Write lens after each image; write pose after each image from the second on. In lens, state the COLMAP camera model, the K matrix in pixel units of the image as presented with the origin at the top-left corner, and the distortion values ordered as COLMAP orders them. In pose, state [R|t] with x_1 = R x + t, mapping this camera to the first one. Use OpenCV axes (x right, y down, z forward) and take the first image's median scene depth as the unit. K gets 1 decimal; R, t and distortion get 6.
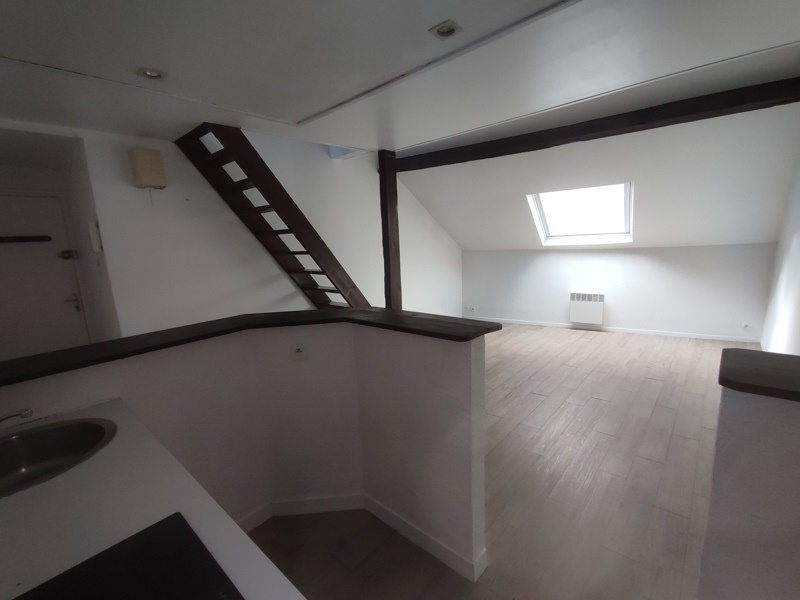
lens RADIAL K [[366.4, 0, 399.8], [0, 366.4, 304.0], [0, 0, 1]] dist [-0.000988, 0.000925]
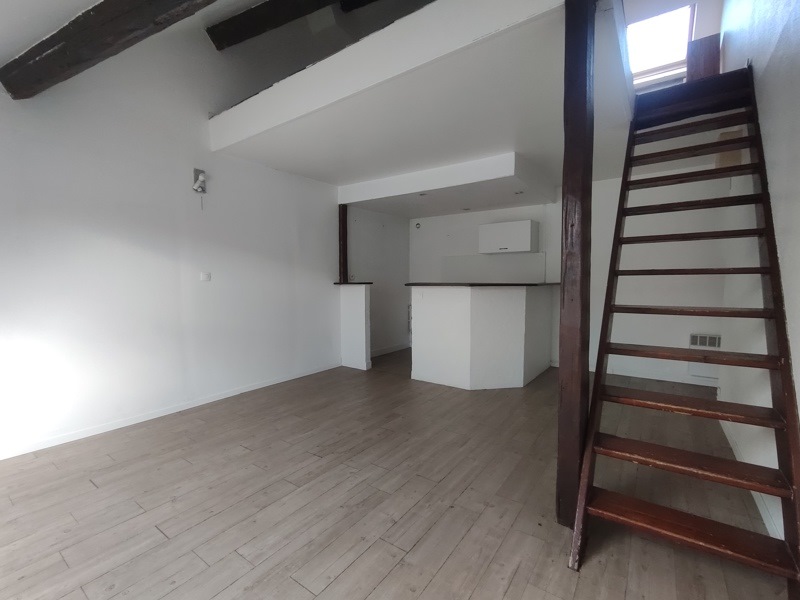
lens RADIAL K [[366.4, 0, 399.8], [0, 366.4, 304.0], [0, 0, 1]] dist [-0.000988, 0.000925]
pose [[-0.993127, 0.059690, -0.100673, 0.209609], [0.033061, 0.968217, 0.247918, -0.164948], [0.112272, 0.242885, -0.963536, 1.280078]]
